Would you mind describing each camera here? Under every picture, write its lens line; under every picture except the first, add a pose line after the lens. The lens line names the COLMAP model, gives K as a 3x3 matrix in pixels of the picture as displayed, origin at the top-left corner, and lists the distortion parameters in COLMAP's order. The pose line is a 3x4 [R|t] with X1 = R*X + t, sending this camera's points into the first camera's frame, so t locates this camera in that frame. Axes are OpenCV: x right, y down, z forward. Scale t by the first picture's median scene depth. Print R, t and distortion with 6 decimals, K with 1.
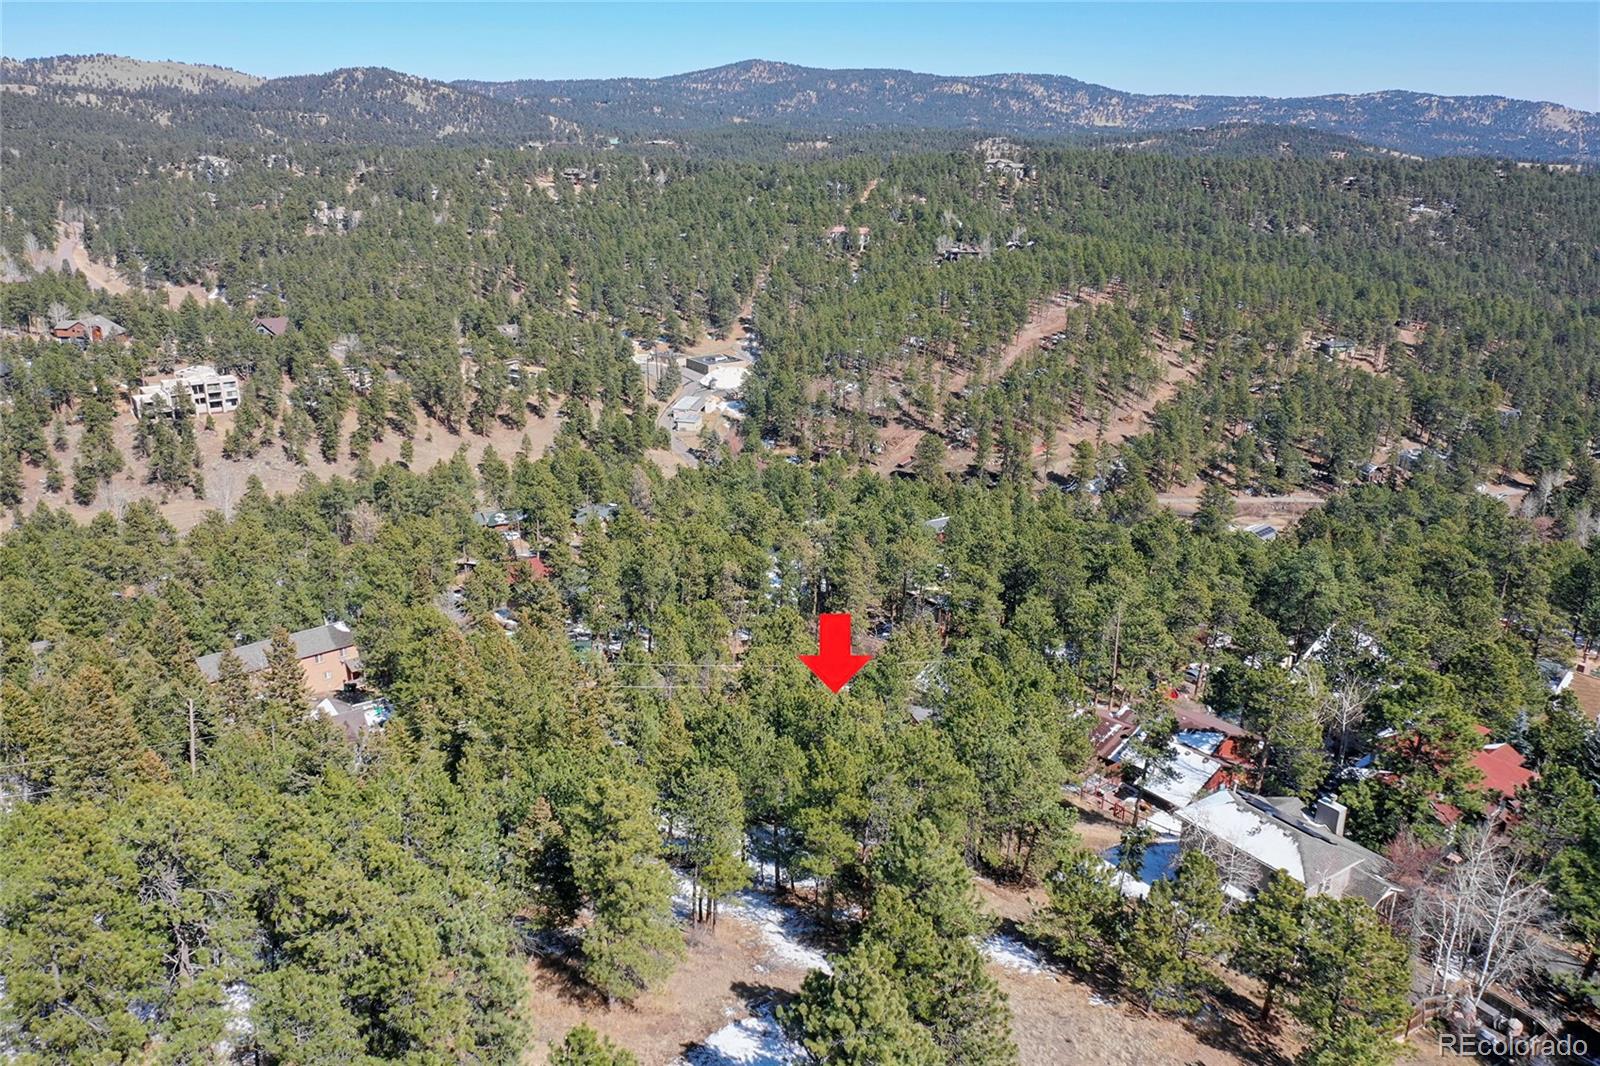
lens RADIAL K [[1243.8, 0, 791.1], [0, 1243.8, 541.9], [0, 0, 1]] dist [-0.000048, 0.002012]
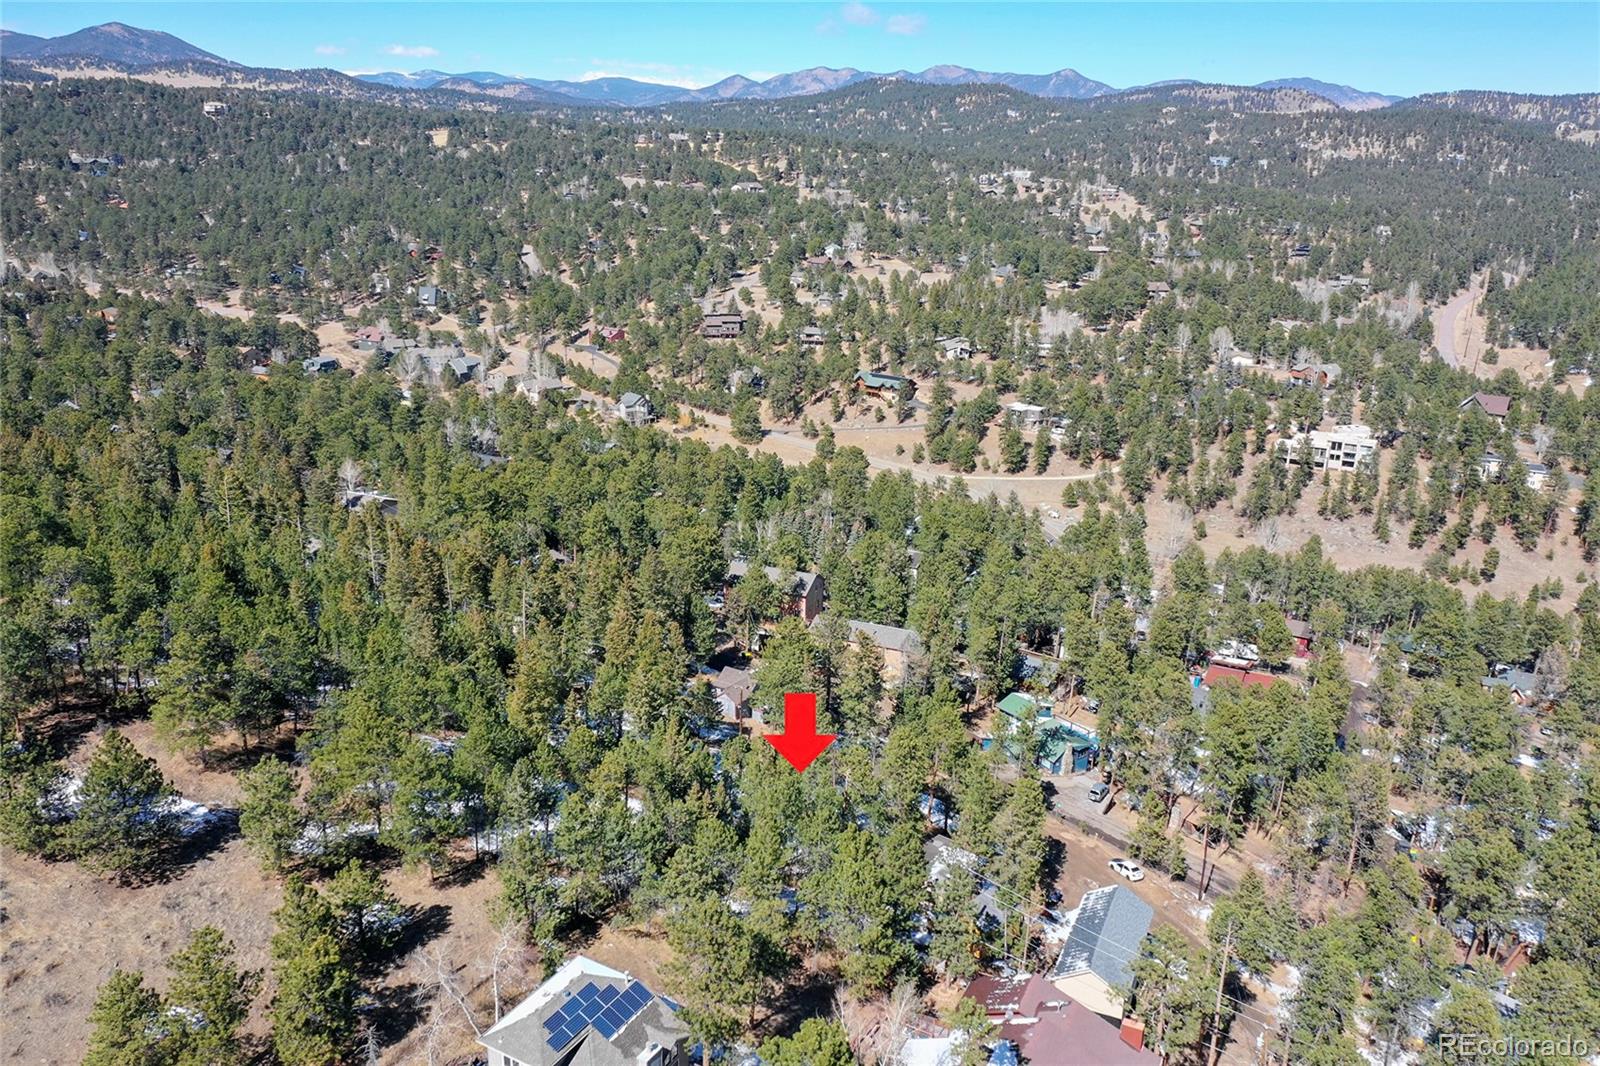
lens RADIAL K [[1243.8, 0, 799.5], [0, 1243.8, 533.2], [0, 0, 1]] dist [-0.000048, 0.002012]
pose [[0.430632, 0.275880, -0.859329, 0.216651], [-0.305149, 0.940569, 0.149044, -0.061773], [0.849376, 0.198040, 0.489224, 0.098948]]
